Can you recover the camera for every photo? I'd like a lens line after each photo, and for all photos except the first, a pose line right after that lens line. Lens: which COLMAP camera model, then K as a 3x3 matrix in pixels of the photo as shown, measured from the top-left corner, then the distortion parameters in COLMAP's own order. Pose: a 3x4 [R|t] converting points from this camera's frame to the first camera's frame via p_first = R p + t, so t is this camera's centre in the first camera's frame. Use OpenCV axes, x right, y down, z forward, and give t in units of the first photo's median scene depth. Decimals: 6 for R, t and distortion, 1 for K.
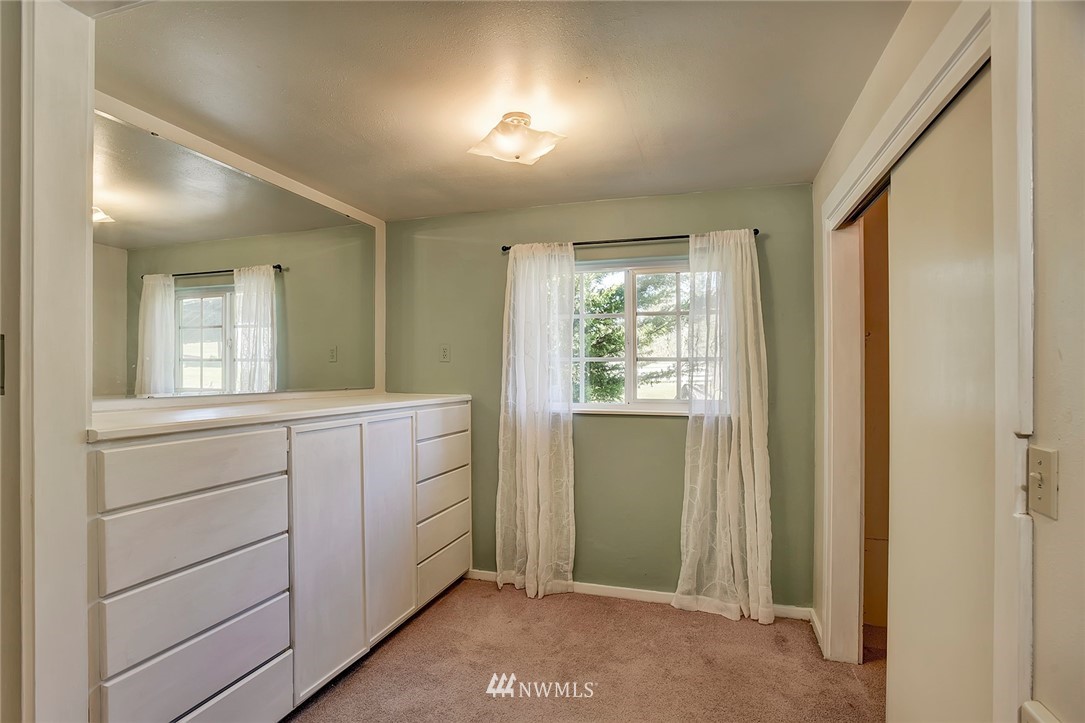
lens RADIAL K [[525.0, 0, 536.0], [0, 525.0, 365.0], [0, 0, 1]] dist [-0.033521, 0.000108]
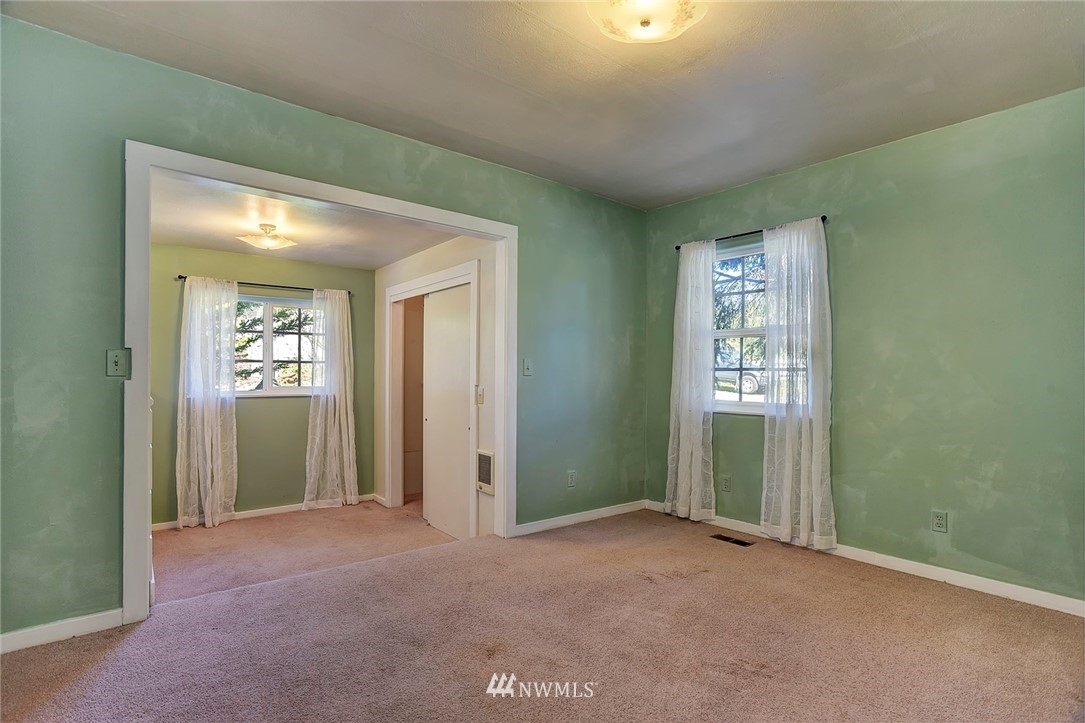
lens RADIAL K [[525.0, 0, 540.7], [0, 525.0, 367.7], [0, 0, 1]] dist [-0.033521, 0.000108]
pose [[0.535929, 0.005403, 0.844246, -0.741028], [-0.009915, 0.999951, -0.000106, 0.000504], [-0.844205, -0.008314, 0.535956, -0.532398]]
